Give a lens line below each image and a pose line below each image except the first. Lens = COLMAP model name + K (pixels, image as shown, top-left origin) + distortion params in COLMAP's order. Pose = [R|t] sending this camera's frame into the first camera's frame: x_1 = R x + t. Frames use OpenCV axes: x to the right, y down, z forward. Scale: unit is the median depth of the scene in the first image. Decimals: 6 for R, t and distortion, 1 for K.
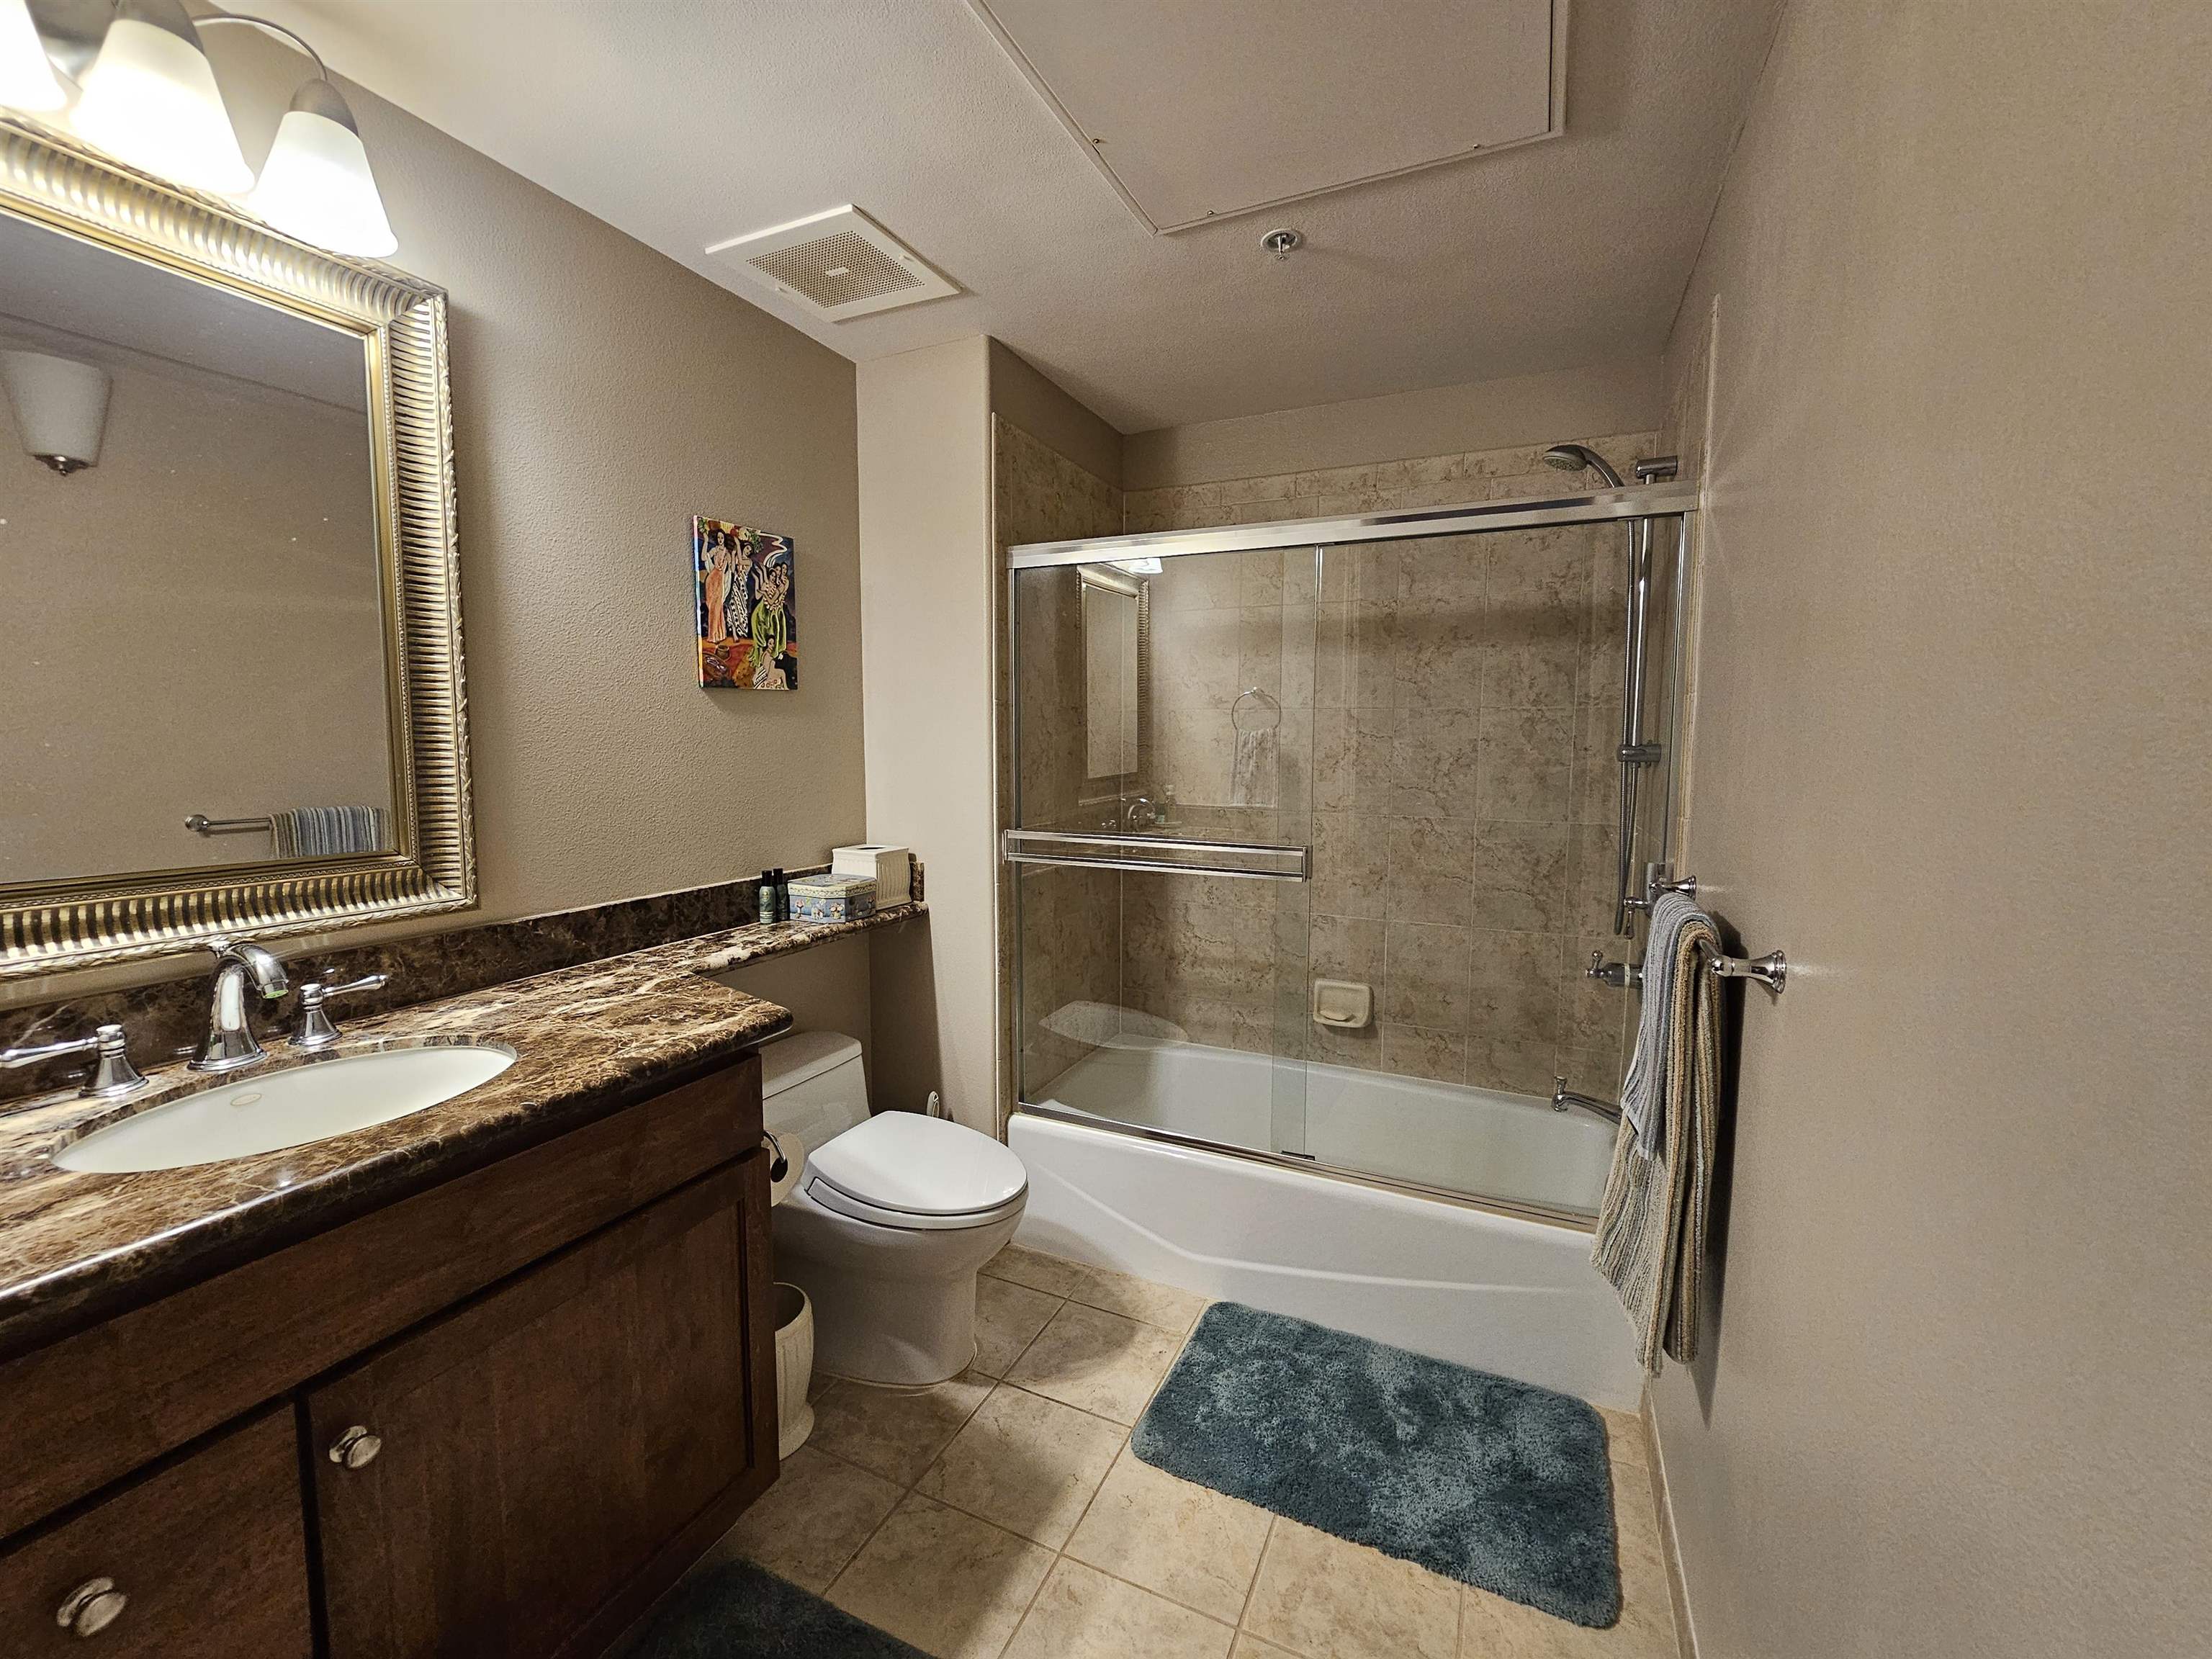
lens RADIAL K [[1119.4, 0, 1111.5], [0, 1119.4, 826.0], [0, 0, 1]] dist [-0.001044, 0.000017]
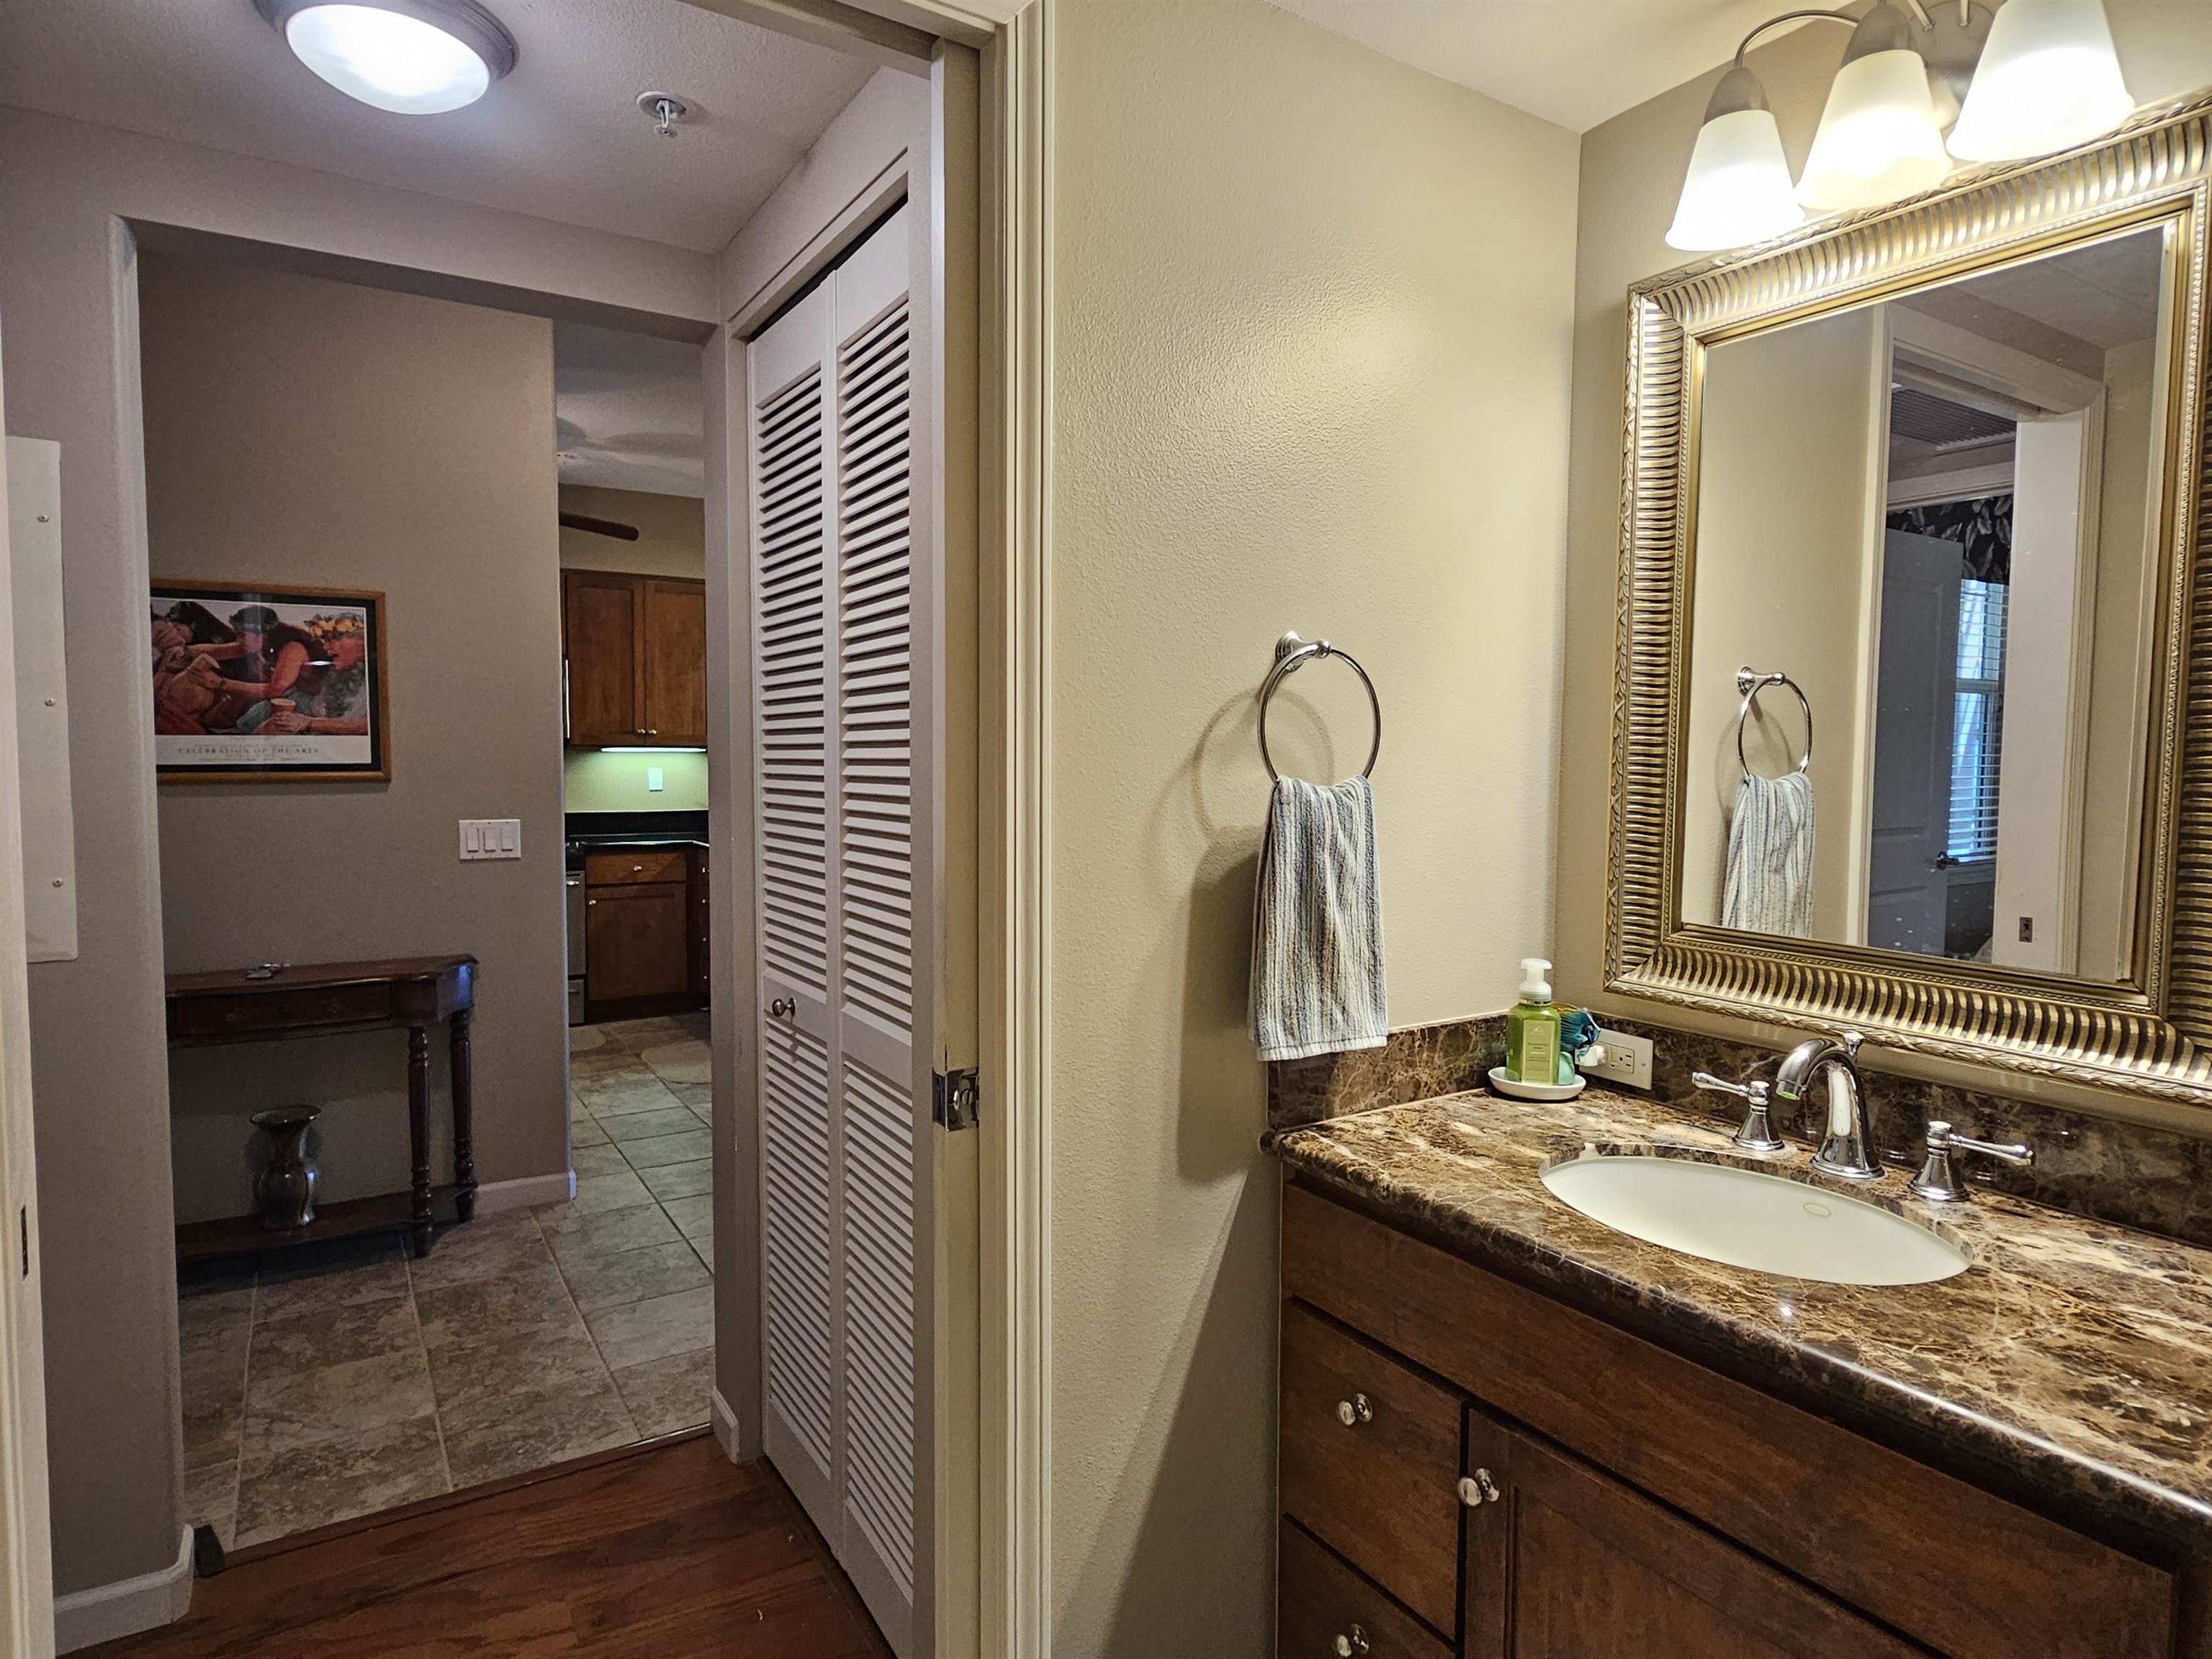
lens RADIAL K [[1256.7, 0, 1098.7], [0, 1256.7, 822.9], [0, 0, 1]] dist [0.000351, -0.001478]
pose [[-0.601689, 0.034145, -0.798000, 0.354579], [-0.068244, 0.993235, 0.093954, -0.114577], [0.795809, 0.110990, -0.595289, 1.057984]]
